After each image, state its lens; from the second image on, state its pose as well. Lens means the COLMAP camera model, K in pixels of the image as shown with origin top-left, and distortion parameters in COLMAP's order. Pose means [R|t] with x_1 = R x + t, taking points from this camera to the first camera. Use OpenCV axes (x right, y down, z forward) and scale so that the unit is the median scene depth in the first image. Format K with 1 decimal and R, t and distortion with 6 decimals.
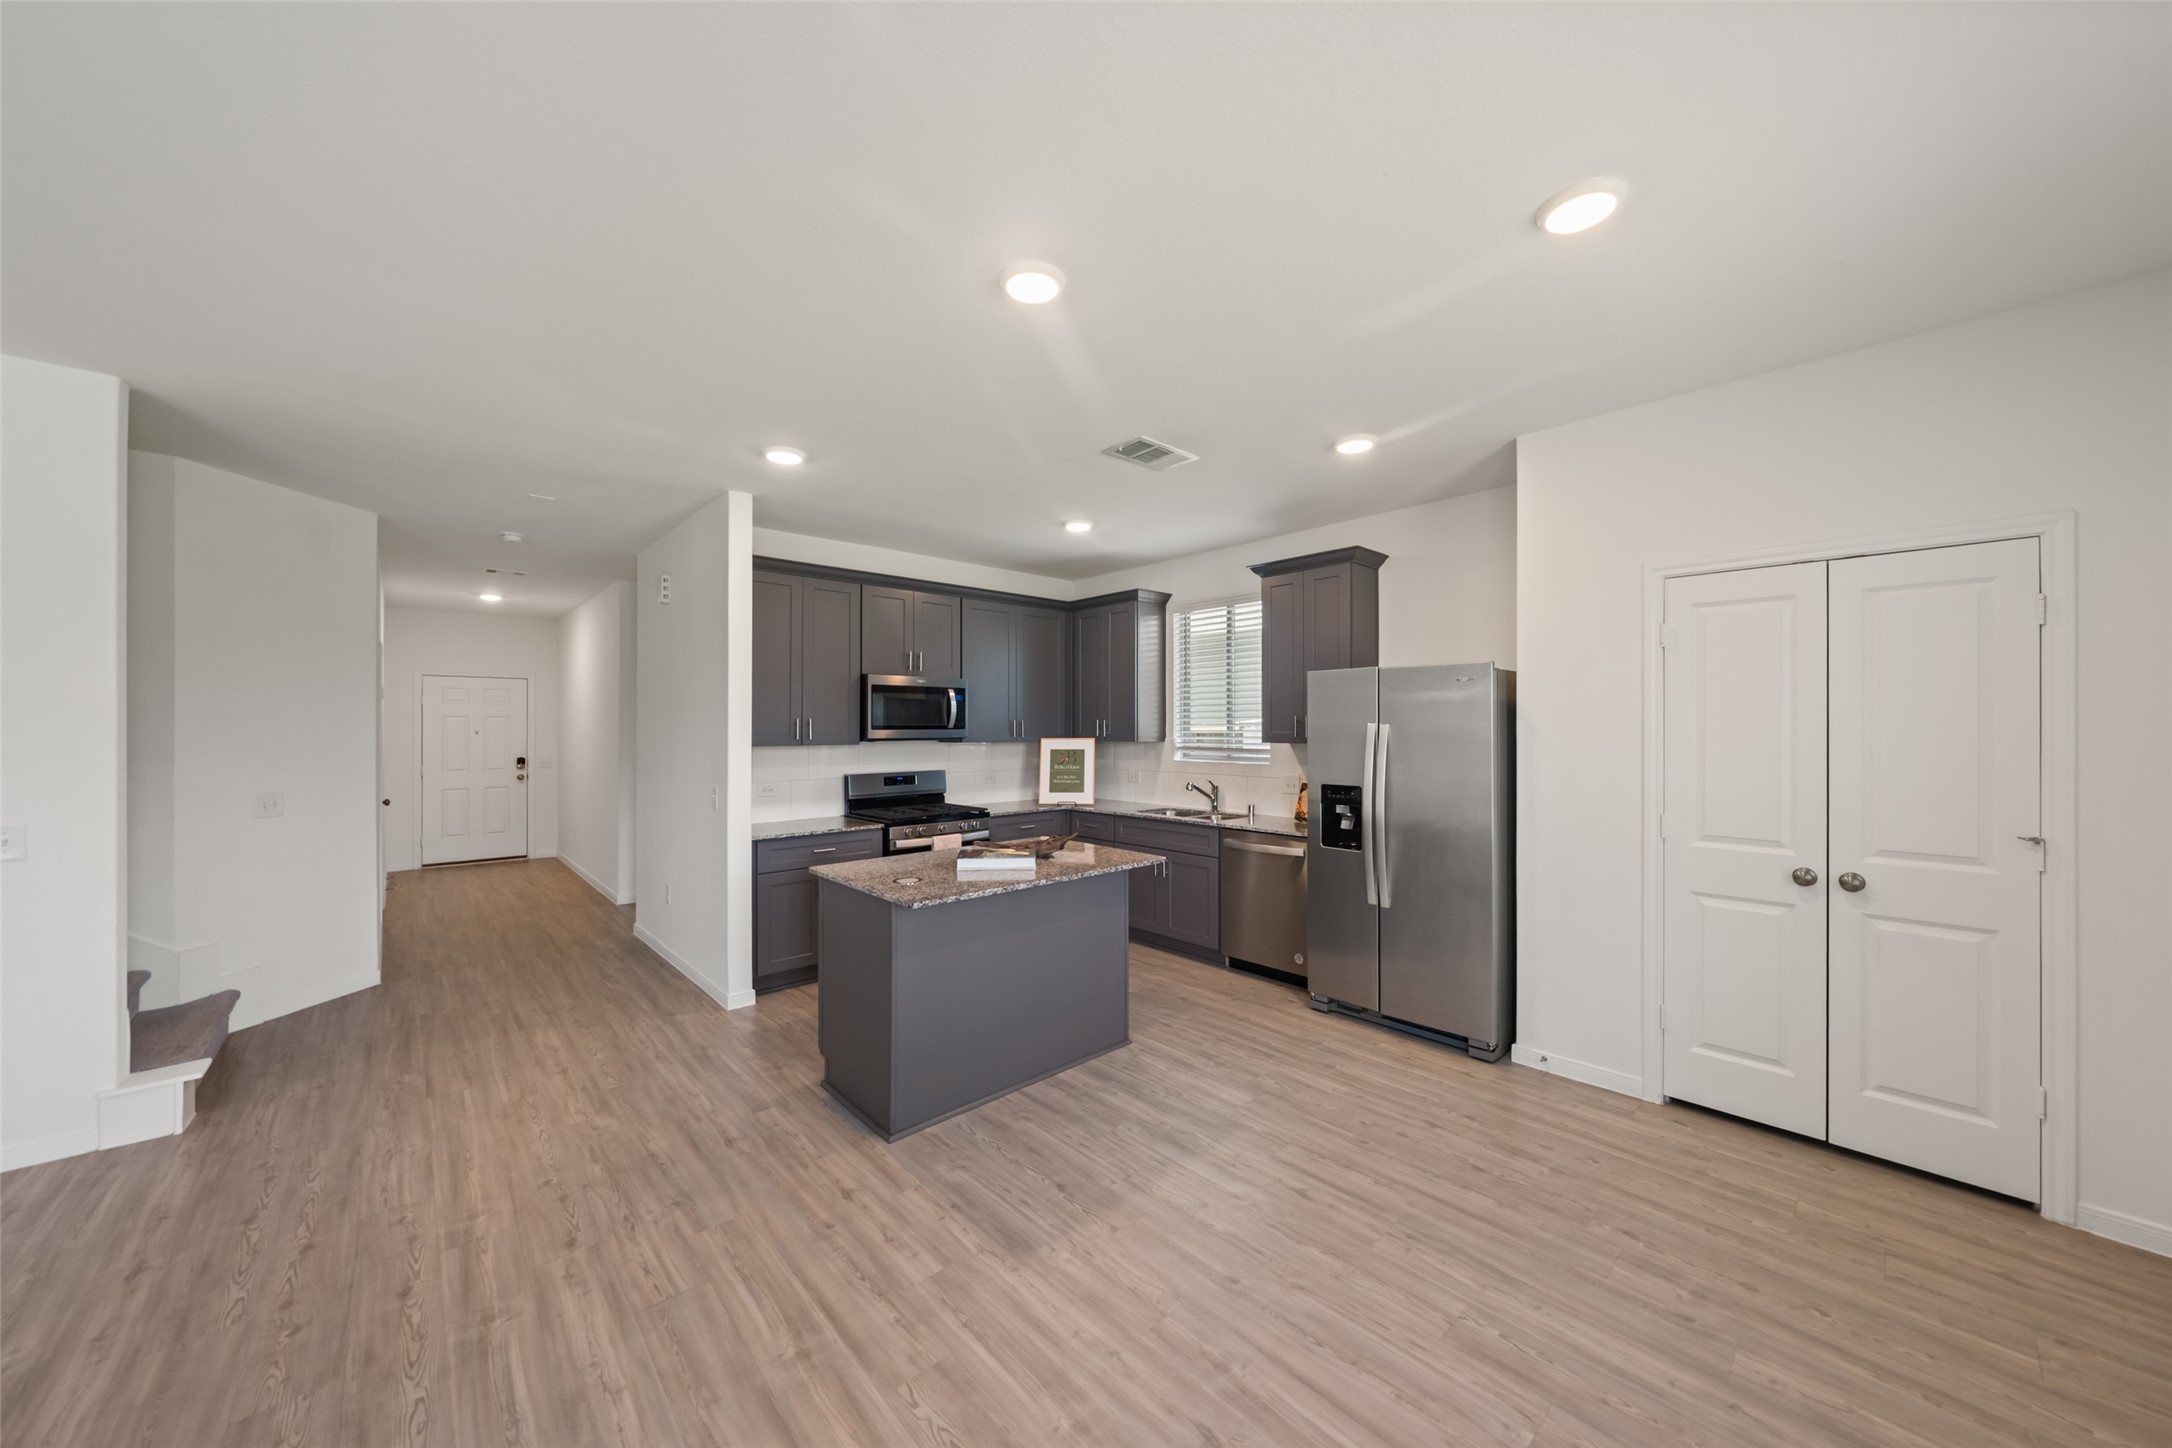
lens RADIAL K [[750.9, 0, 1078.9], [0, 750.9, 727.0], [0, 0, 1]] dist [-0.003001, 0.000409]
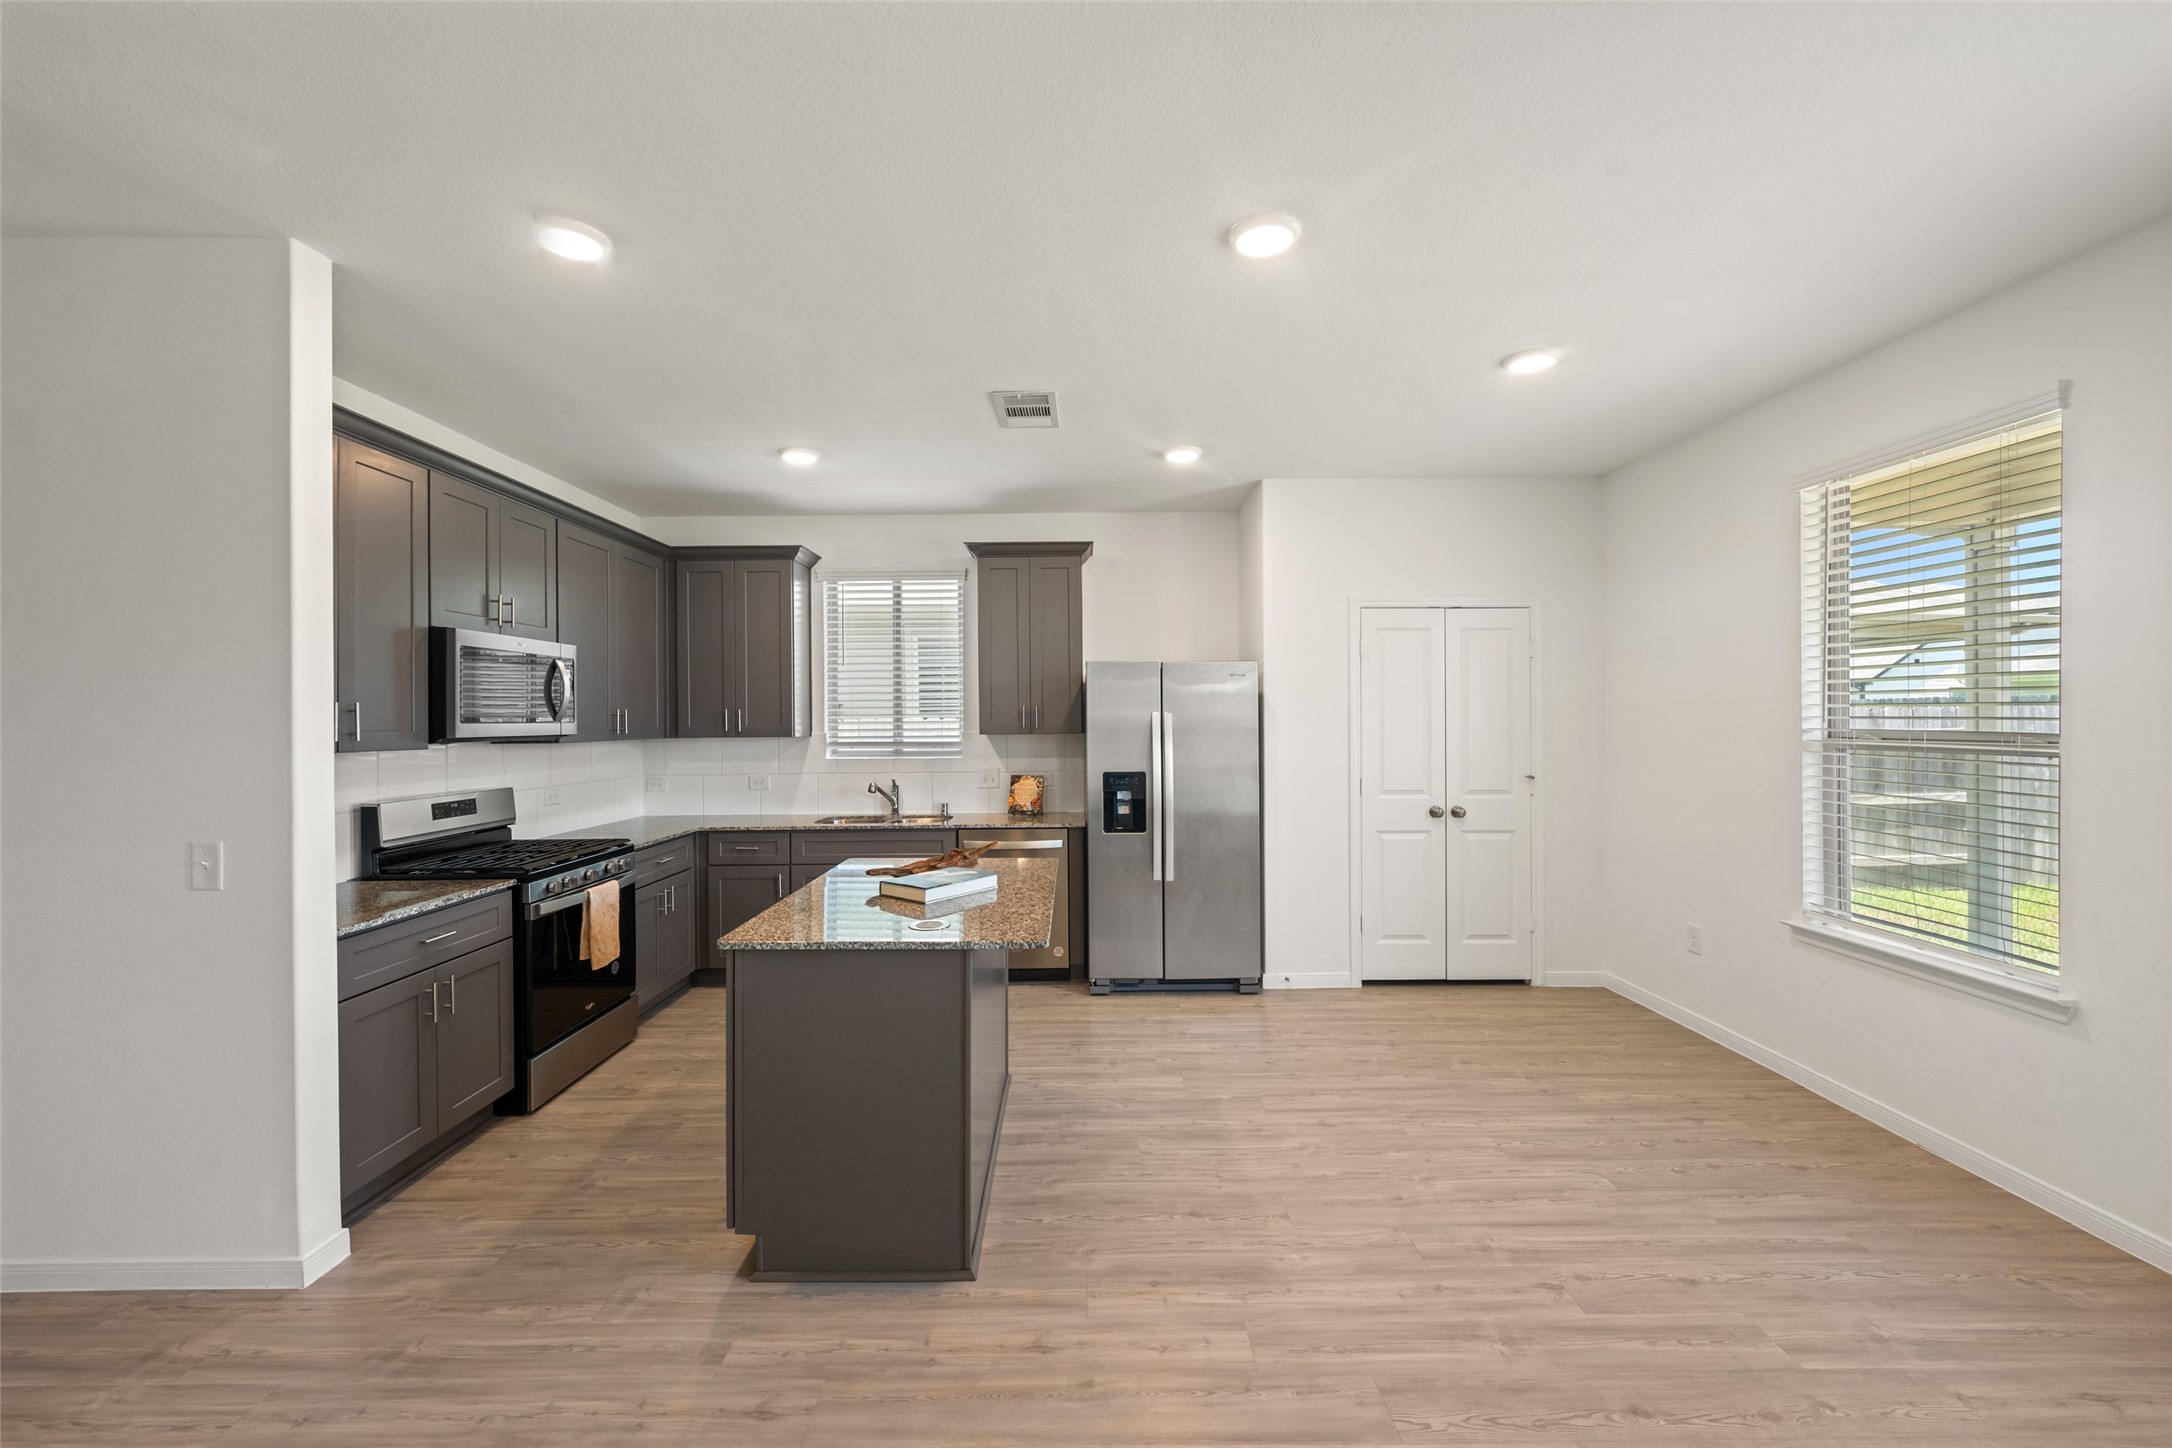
lens RADIAL K [[841.2, 0, 1074.0], [0, 841.2, 723.6], [0, 0, 1]] dist [0.000768, -0.000463]
pose [[0.673929, -0.005635, 0.738774, -0.722154], [0.004978, 0.999983, 0.003086, 0.008360], [-0.738779, 0.001598, 0.673946, 0.340926]]
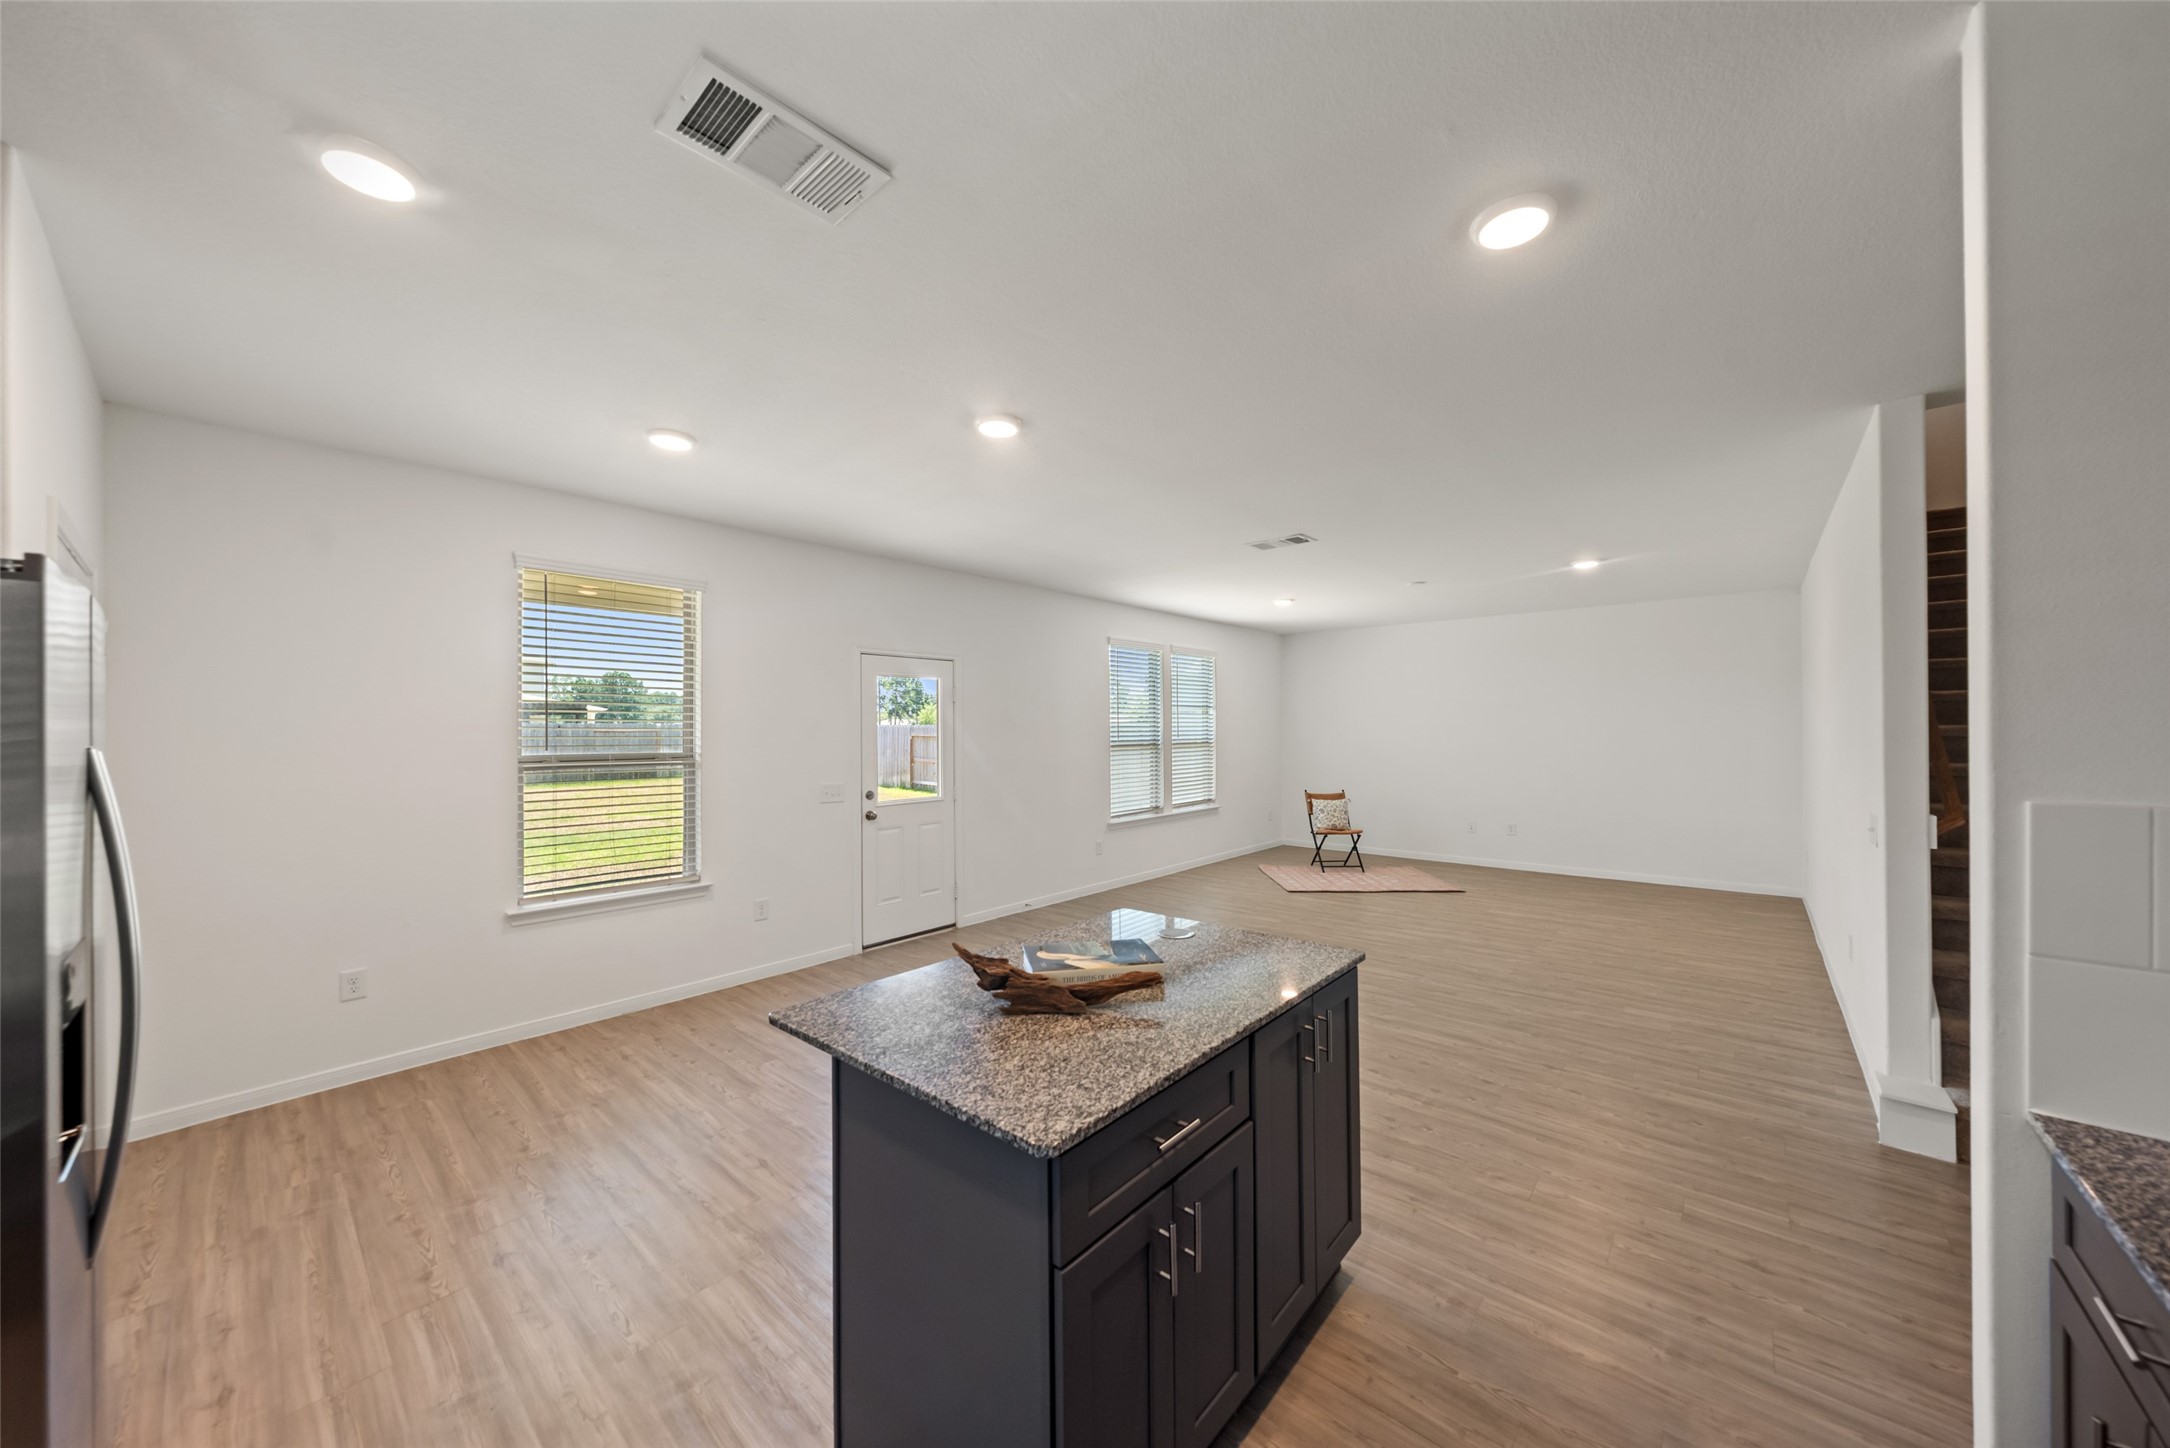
lens RADIAL K [[750.2, 0, 1095.8], [0, 750.2, 725.7], [0, 0, 1]] dist [-0.003001, 0.000409]
pose [[-0.990923, 0.006263, -0.134287, -0.036965], [0.007376, 0.999942, -0.007791, -0.011354], [0.134231, -0.008711, -0.990912, 1.752470]]
